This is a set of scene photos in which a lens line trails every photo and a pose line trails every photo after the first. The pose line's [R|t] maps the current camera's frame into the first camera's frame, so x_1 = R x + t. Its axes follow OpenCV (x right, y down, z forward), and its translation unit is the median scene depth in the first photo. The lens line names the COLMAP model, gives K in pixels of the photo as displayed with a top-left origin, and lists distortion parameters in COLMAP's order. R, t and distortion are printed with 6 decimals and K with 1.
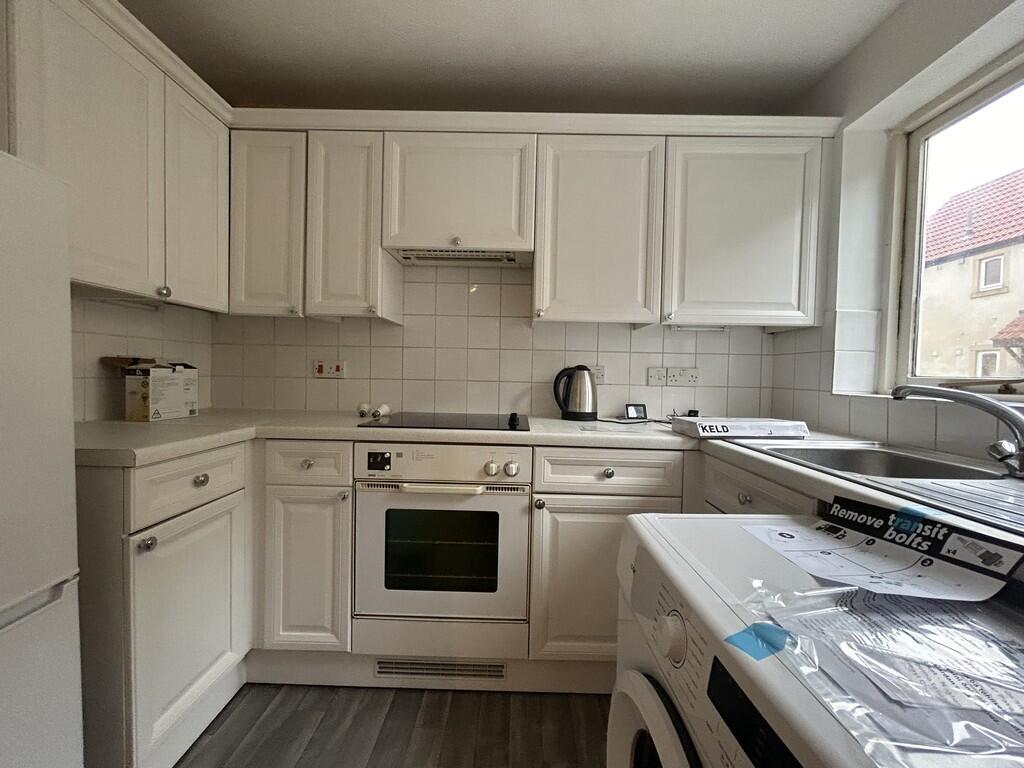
lens RADIAL K [[417.6, 0, 512.0], [0, 417.6, 384.0], [0, 0, 1]] dist [0.000625, -0.000714]
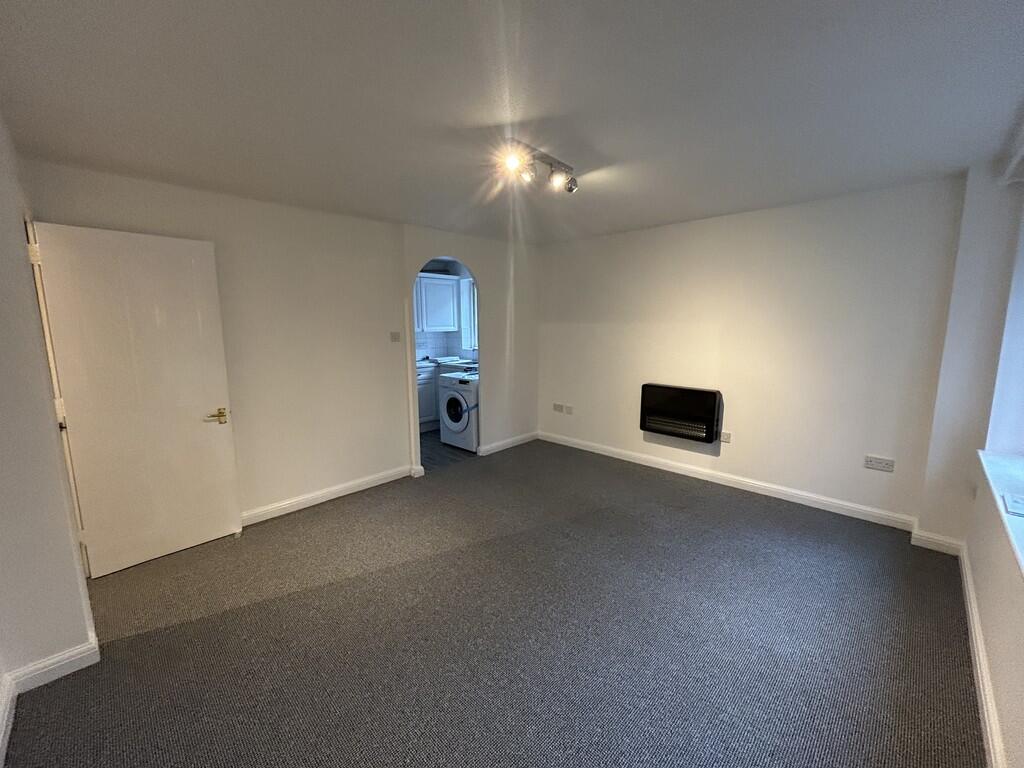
lens RADIAL K [[417.6, 0, 512.0], [0, 417.6, 384.0], [0, 0, 1]] dist [0.000625, -0.000714]
pose [[0.689137, -0.133451, 0.712237, -1.856300], [0.041463, 0.988547, 0.145105, -0.215212], [-0.723444, -0.070466, 0.686777, -2.181420]]
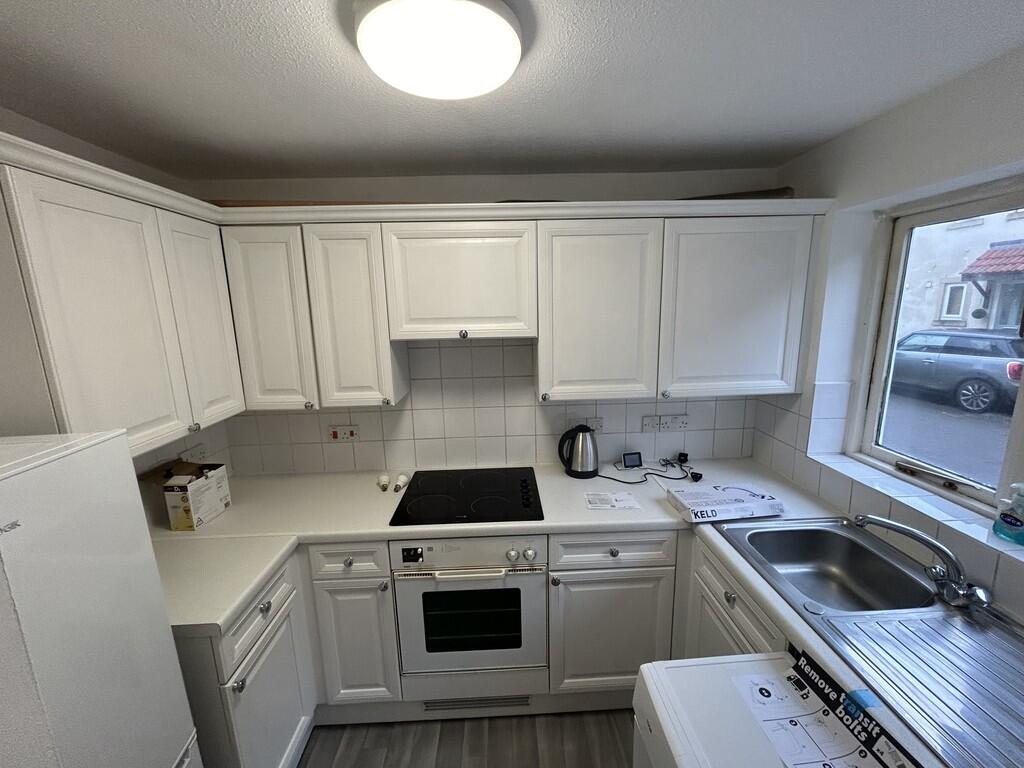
lens RADIAL K [[417.6, 0, 512.0], [0, 417.6, 384.0], [0, 0, 1]] dist [0.000625, -0.000714]
pose [[0.997707, -0.056021, 0.037973, -0.064347], [0.049011, 0.985001, 0.165439, -0.426249], [-0.046672, -0.163199, 0.985489, -0.047765]]
